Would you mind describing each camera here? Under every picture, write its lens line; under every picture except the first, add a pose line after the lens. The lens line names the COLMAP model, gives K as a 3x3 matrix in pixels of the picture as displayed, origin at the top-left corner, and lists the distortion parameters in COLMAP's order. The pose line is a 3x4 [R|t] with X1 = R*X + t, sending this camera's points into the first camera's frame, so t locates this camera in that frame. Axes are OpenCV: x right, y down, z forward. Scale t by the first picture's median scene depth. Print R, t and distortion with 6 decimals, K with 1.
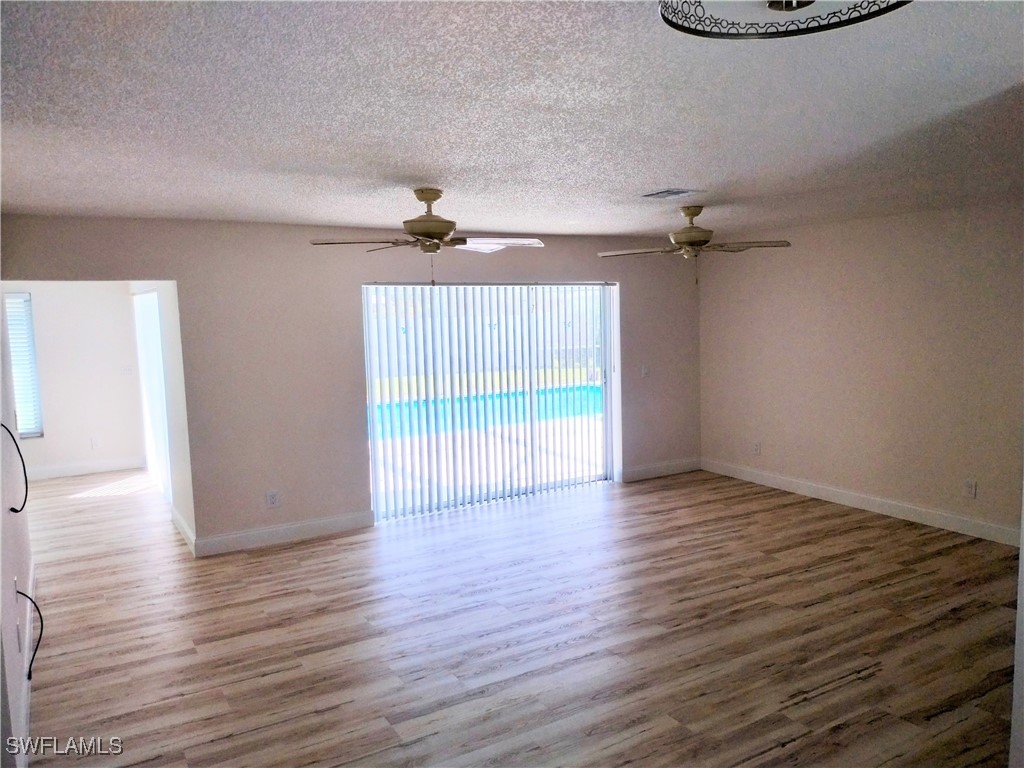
lens RADIAL K [[772.4, 0, 513.7], [0, 772.4, 376.8], [0, 0, 1]] dist [0.024602, -0.020180]
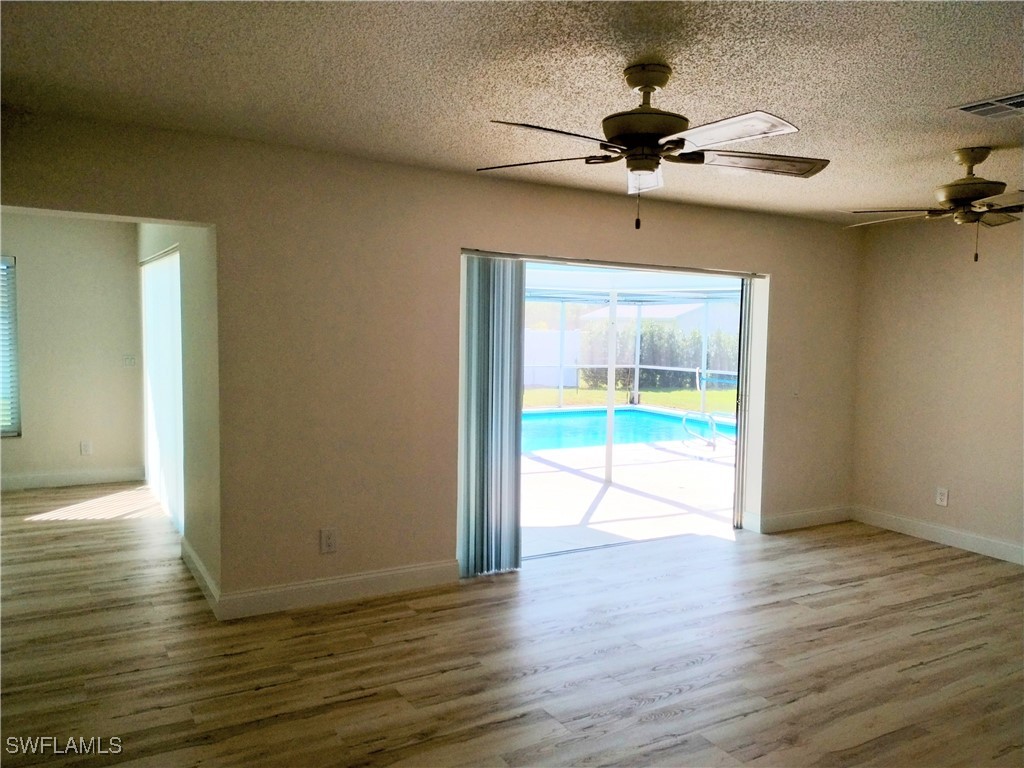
lens RADIAL K [[772.4, 0, 508.3], [0, 772.4, 391.0], [0, 0, 1]] dist [0.024602, -0.020180]
pose [[0.998791, 0.049162, 0.000779, -0.166838], [-0.049152, 0.998743, -0.009781, 0.020480], [-0.001259, 0.009731, 0.999952, 0.311477]]
